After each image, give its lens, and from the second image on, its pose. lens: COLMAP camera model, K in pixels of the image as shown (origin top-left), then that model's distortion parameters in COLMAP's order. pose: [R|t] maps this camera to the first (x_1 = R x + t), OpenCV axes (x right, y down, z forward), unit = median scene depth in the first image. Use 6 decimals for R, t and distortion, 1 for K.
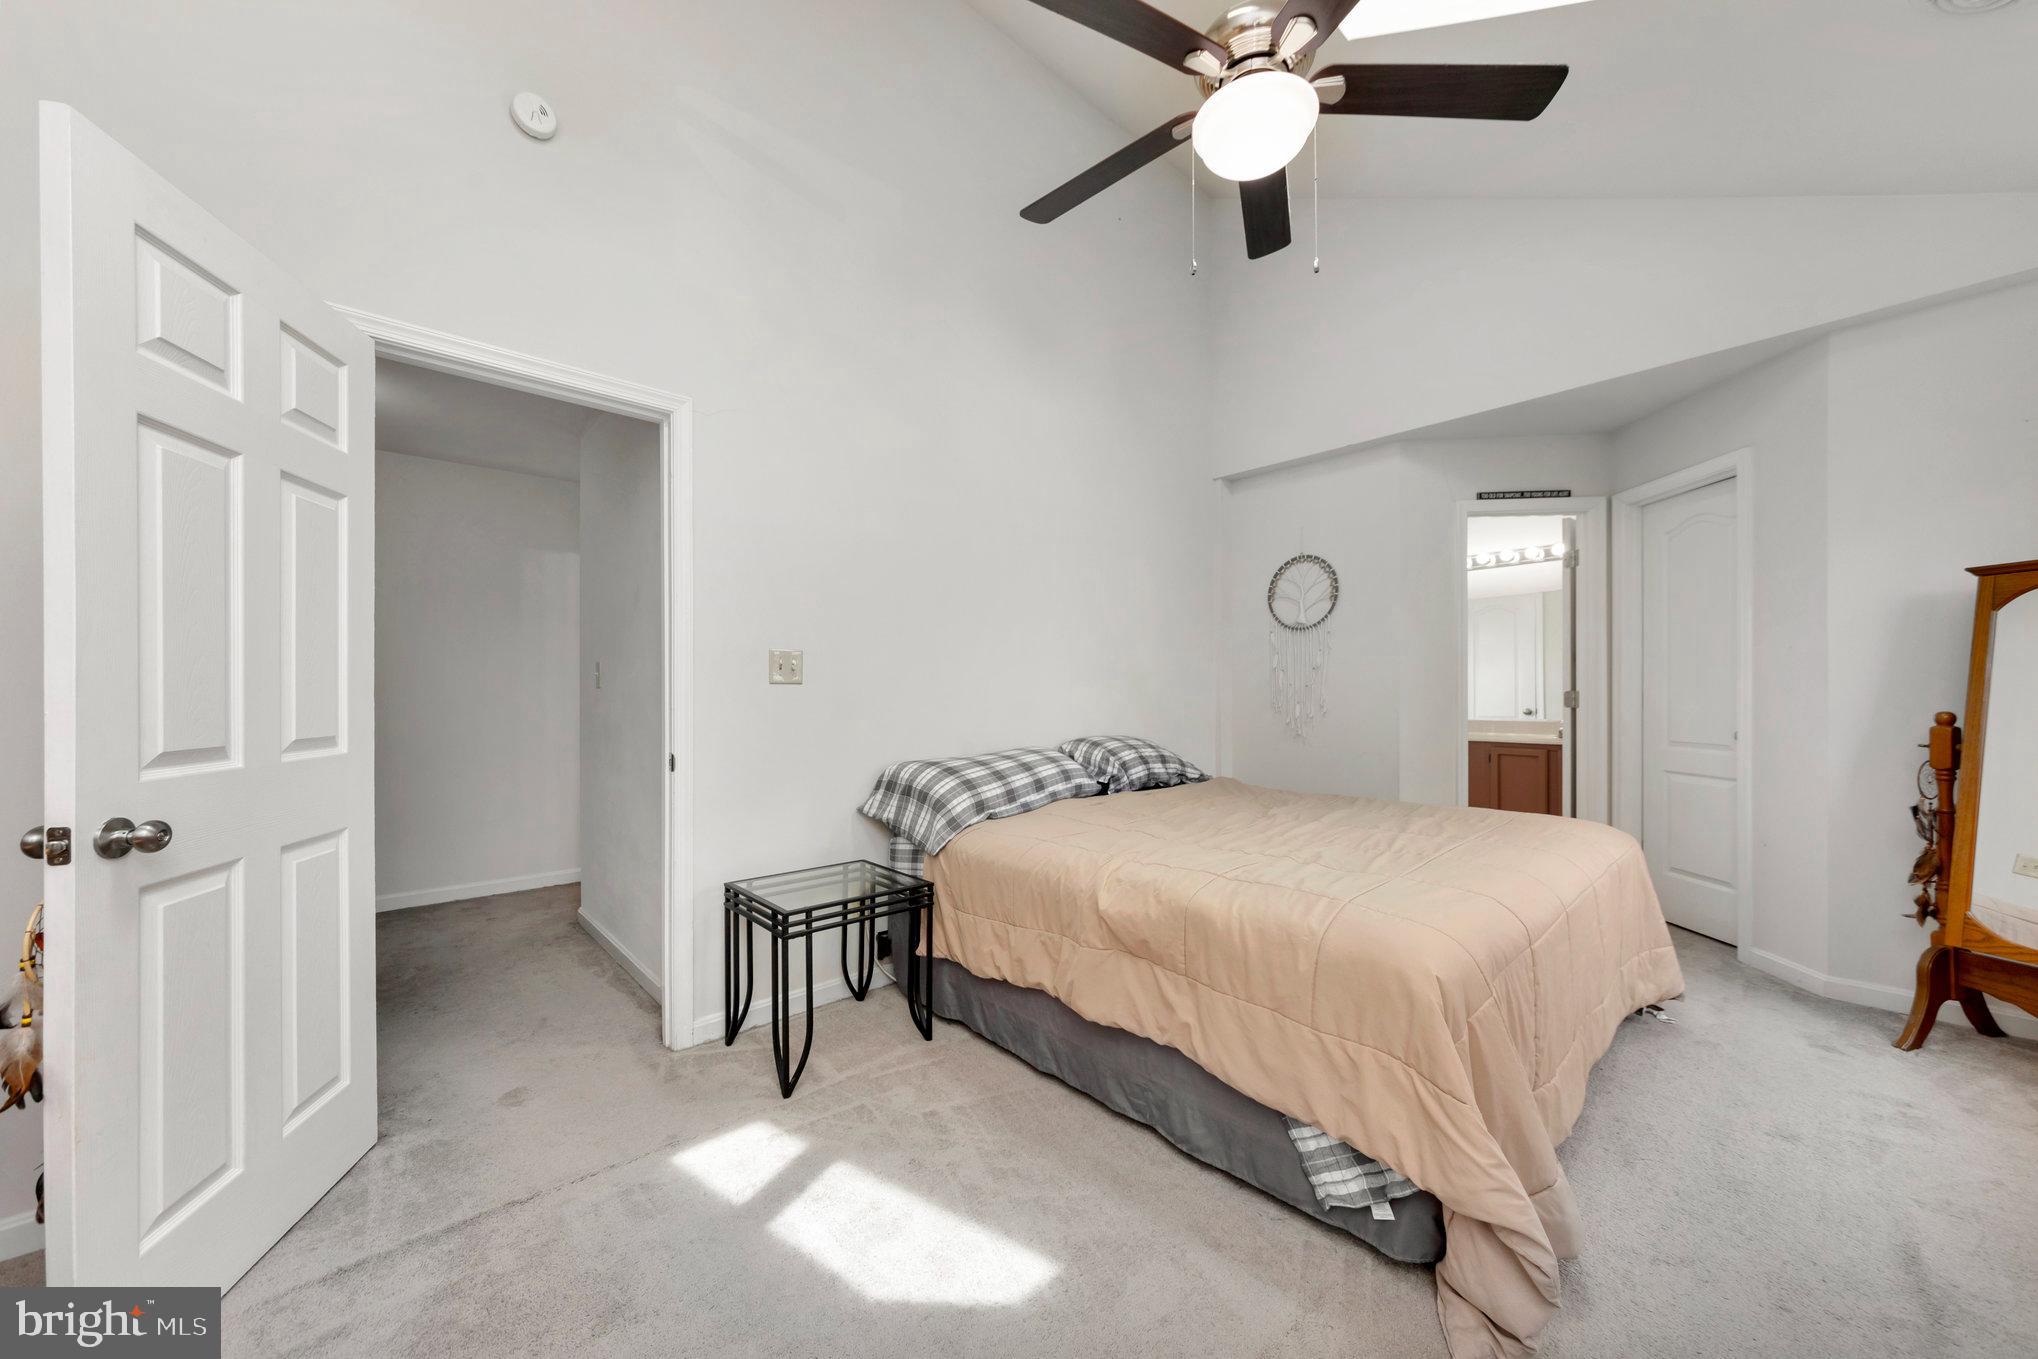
lens RADIAL K [[721.2, 0, 1024.9], [0, 721.2, 689.2], [0, 0, 1]] dist [-0.002156, -0.000101]
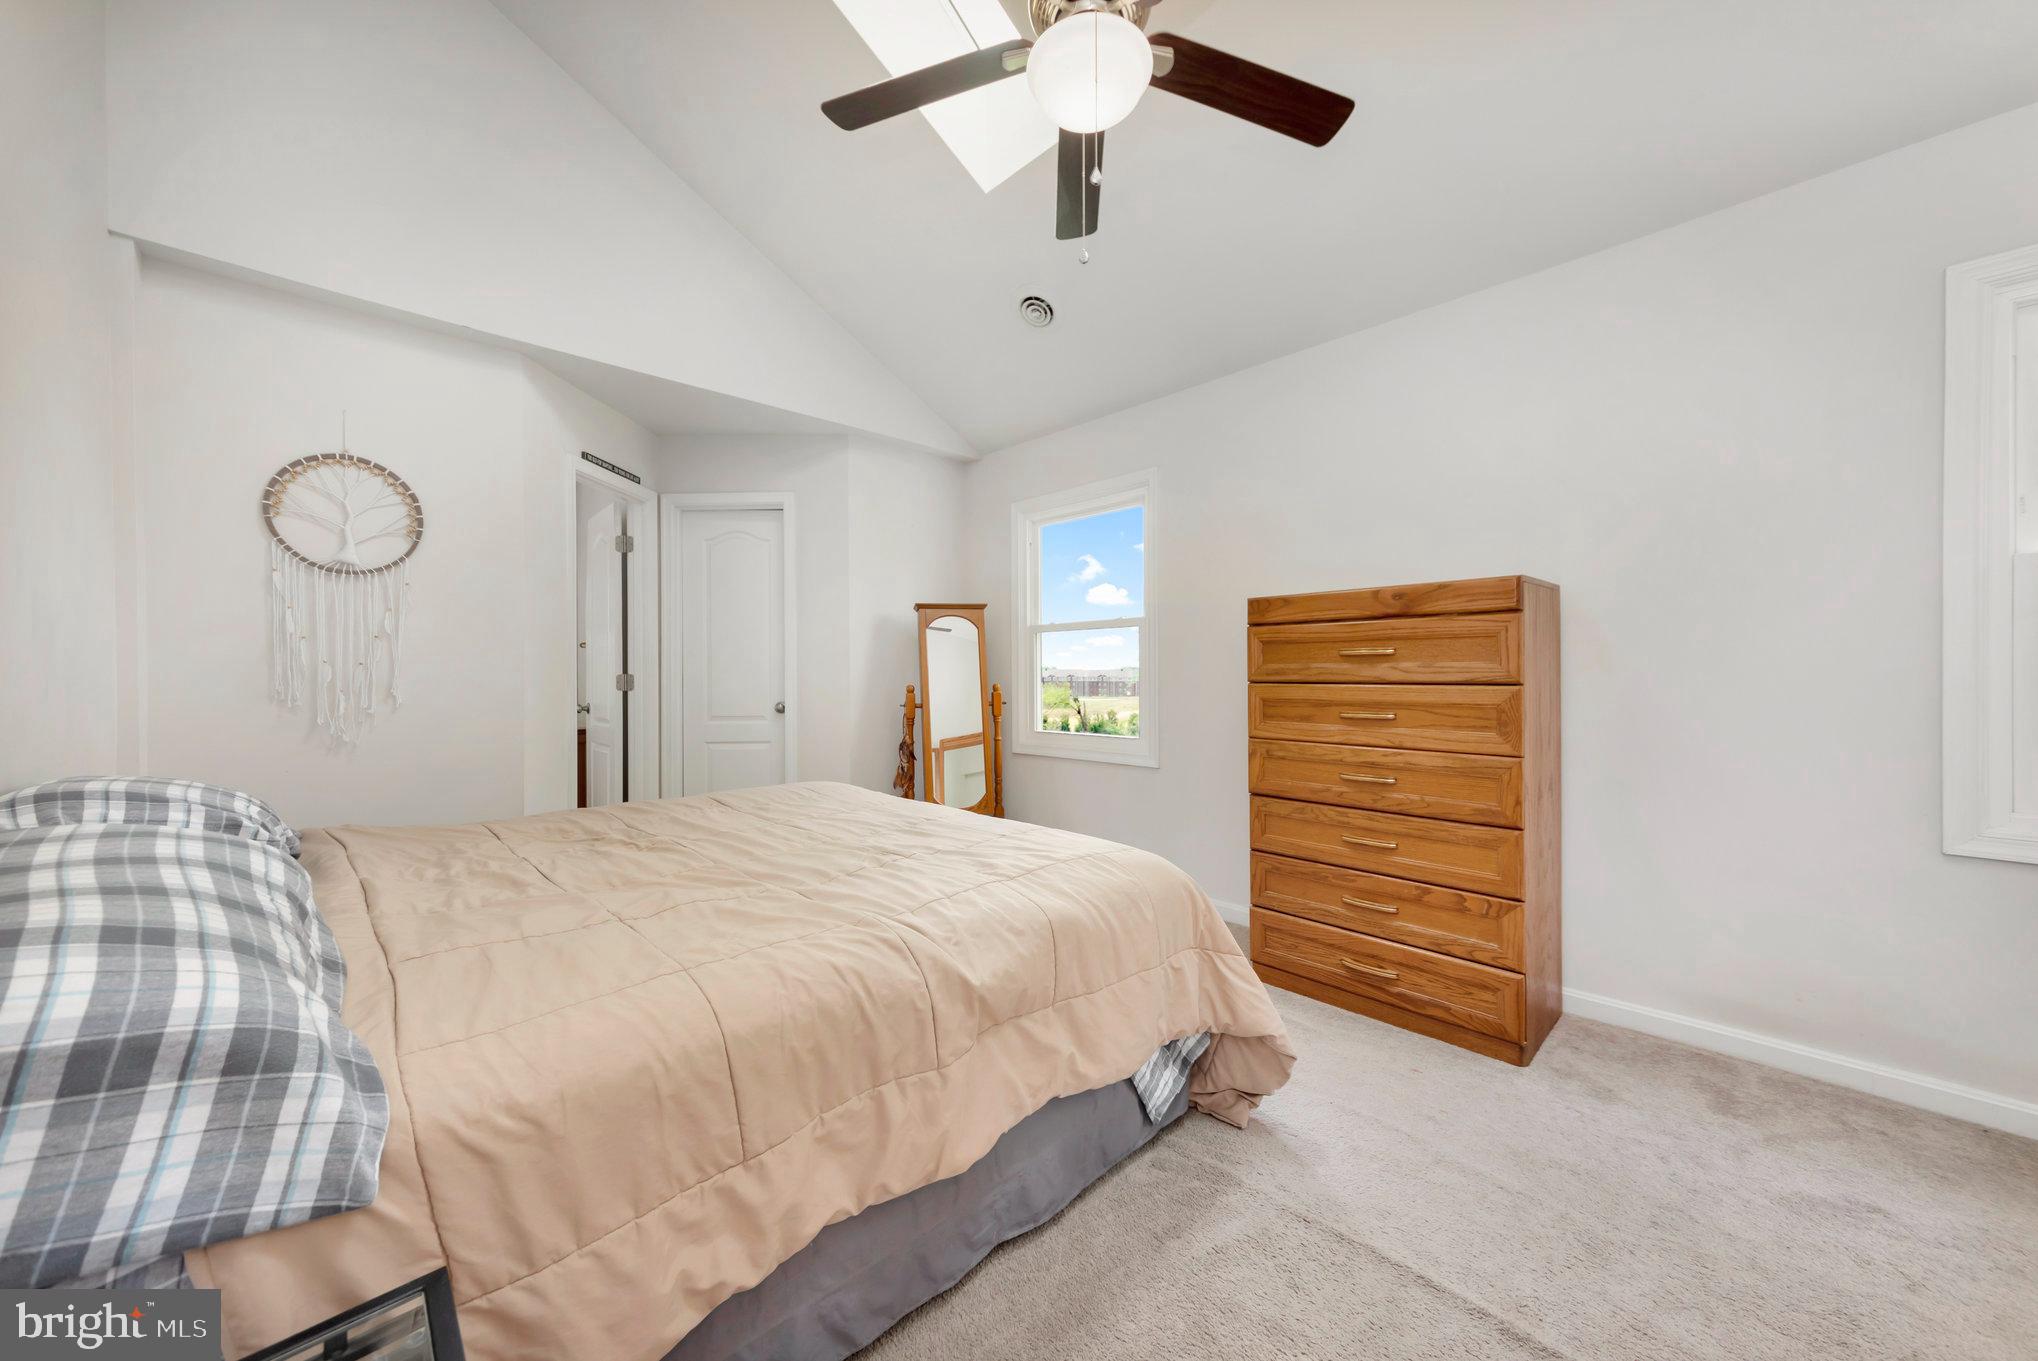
lens RADIAL K [[721.2, 0, 1023.0], [0, 721.2, 681.3], [0, 0, 1]] dist [-0.002156, -0.000101]
pose [[-0.014104, -0.001643, 0.999899, -0.251641], [0.002293, 0.999996, 0.001675, 0.010835], [-0.999898, 0.002317, -0.014101, 0.436740]]
